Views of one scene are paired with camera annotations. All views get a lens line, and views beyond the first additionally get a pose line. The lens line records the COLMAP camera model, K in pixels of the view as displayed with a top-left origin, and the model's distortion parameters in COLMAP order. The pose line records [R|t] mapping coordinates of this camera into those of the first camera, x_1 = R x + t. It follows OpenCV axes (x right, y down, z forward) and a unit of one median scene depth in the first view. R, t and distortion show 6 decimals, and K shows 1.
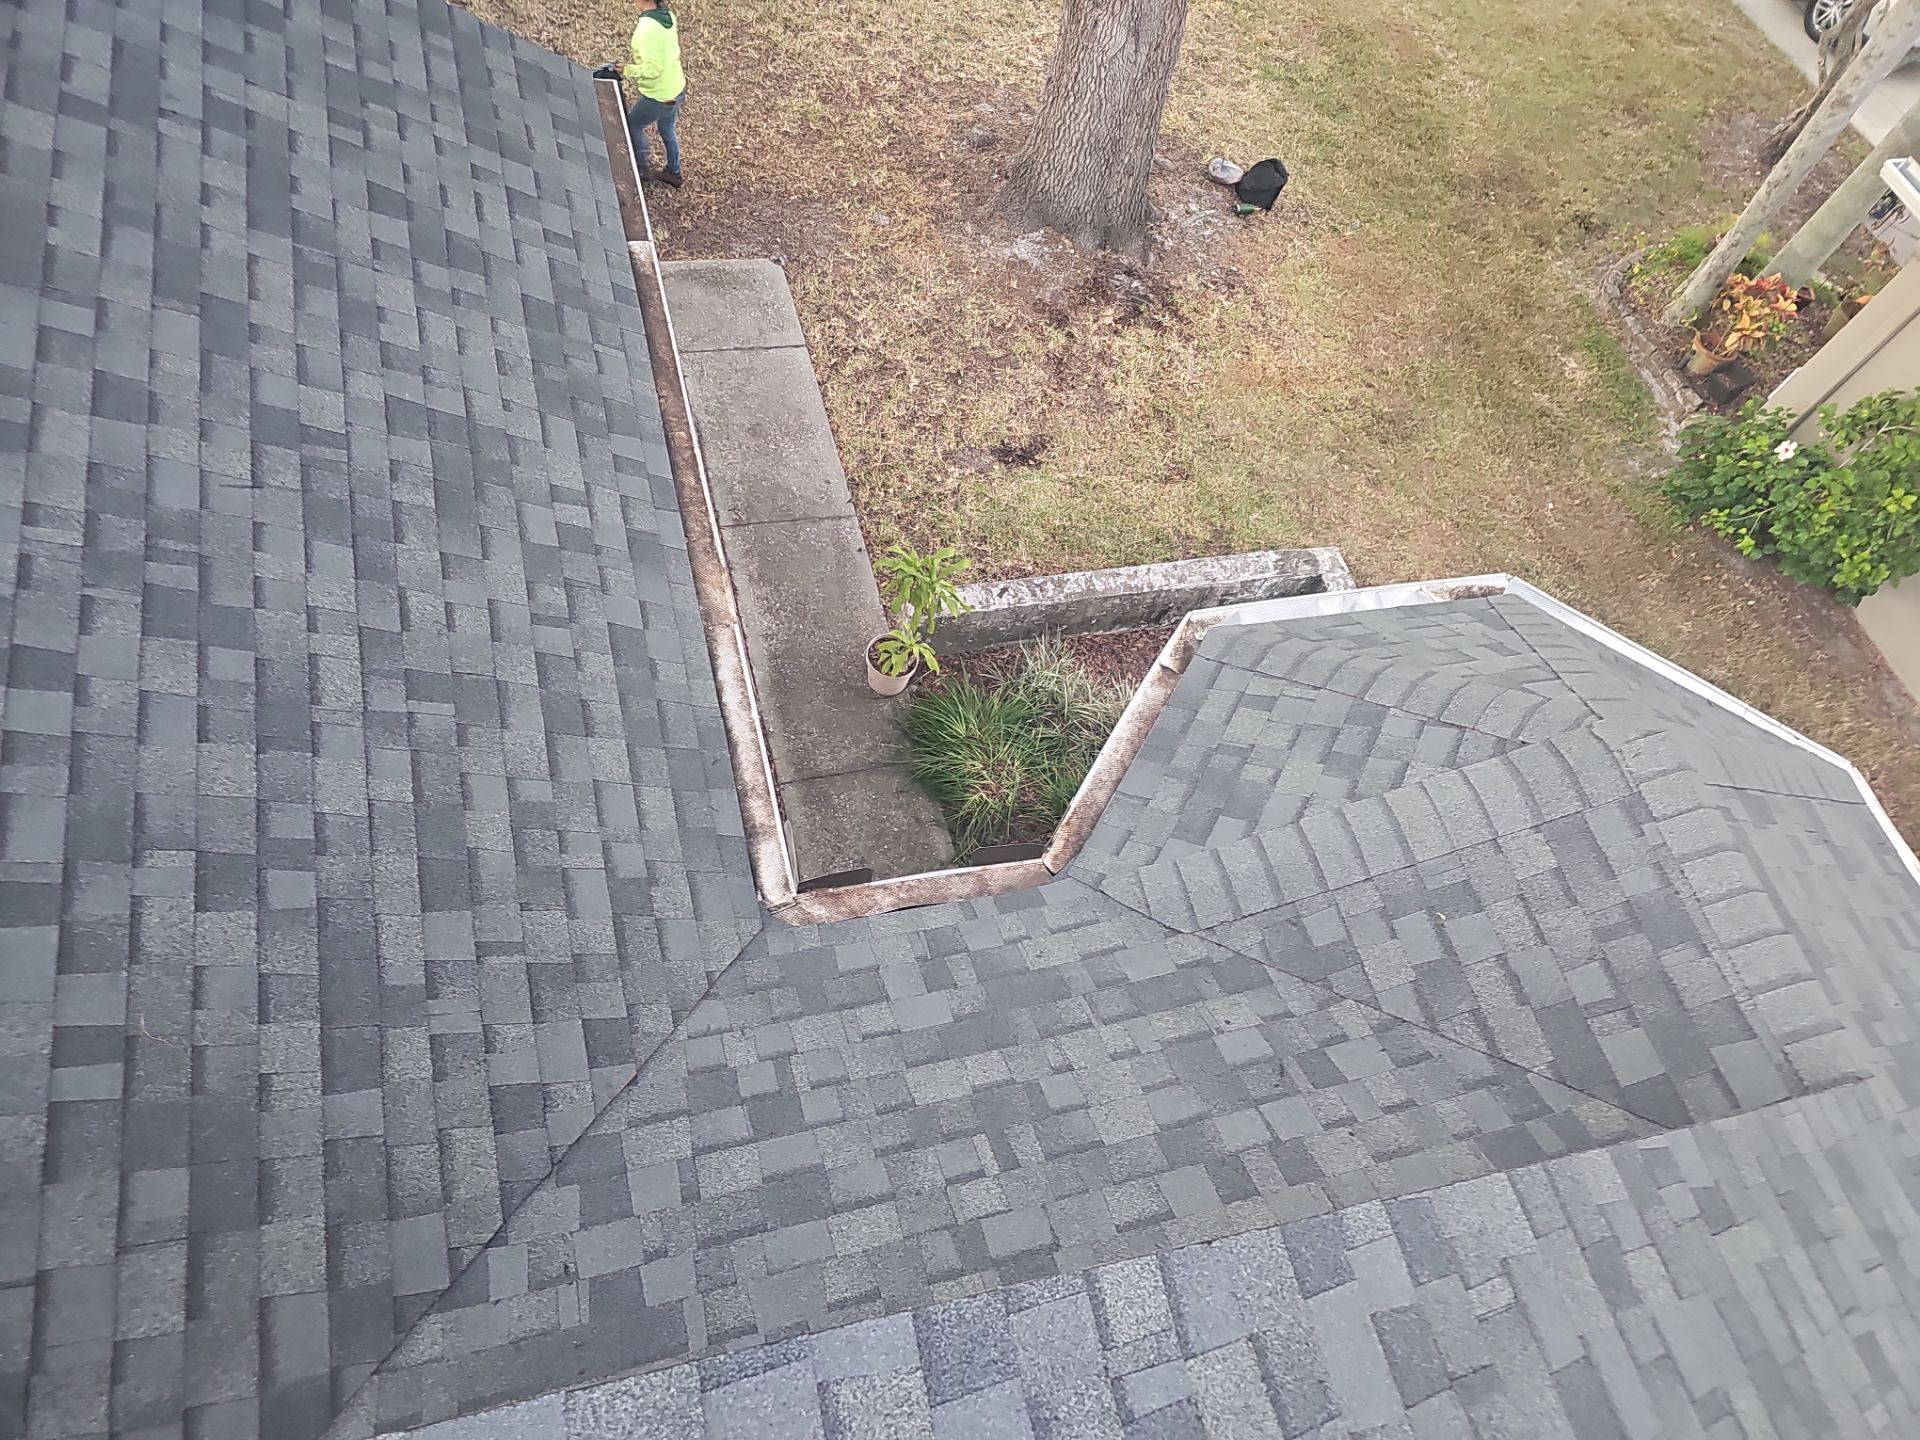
lens RADIAL K [[1256.4, 0, 966.3], [0, 1256.4, 743.7], [0, 0, 1]] dist [0.056940, -0.042271]
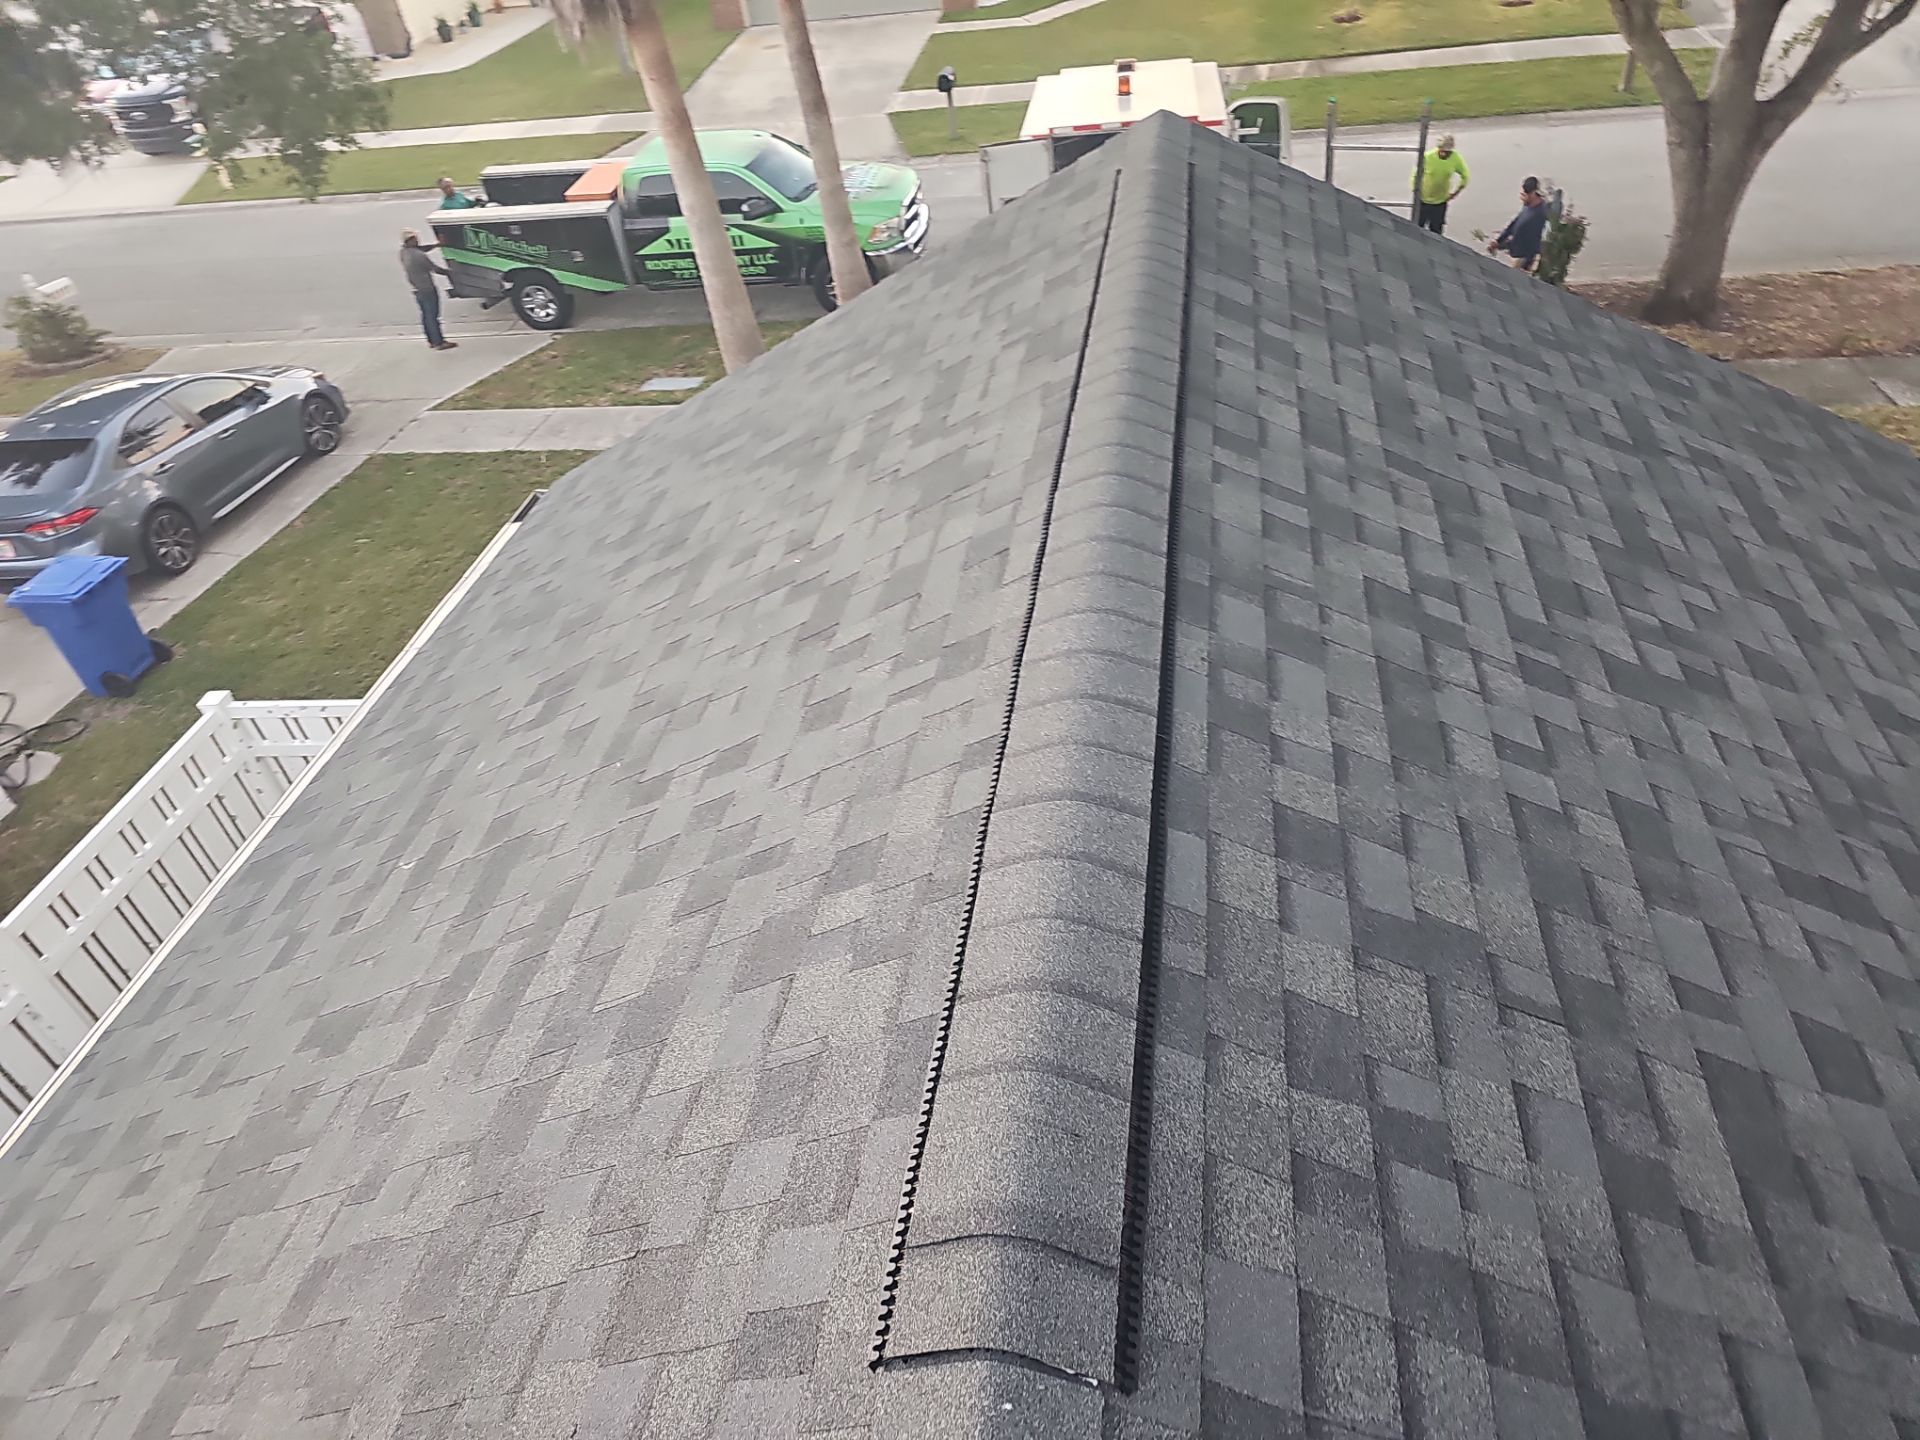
lens RADIAL K [[1251.6, 0, 988.3], [0, 1251.6, 747.2], [0, 0, 1]] dist [0.050889, -0.041960]
pose [[0.876402, 0.038701, -0.480022, -0.315702], [-0.207986, 0.929429, -0.304799, 0.087900], [0.434351, 0.366965, 0.822603, -0.007705]]
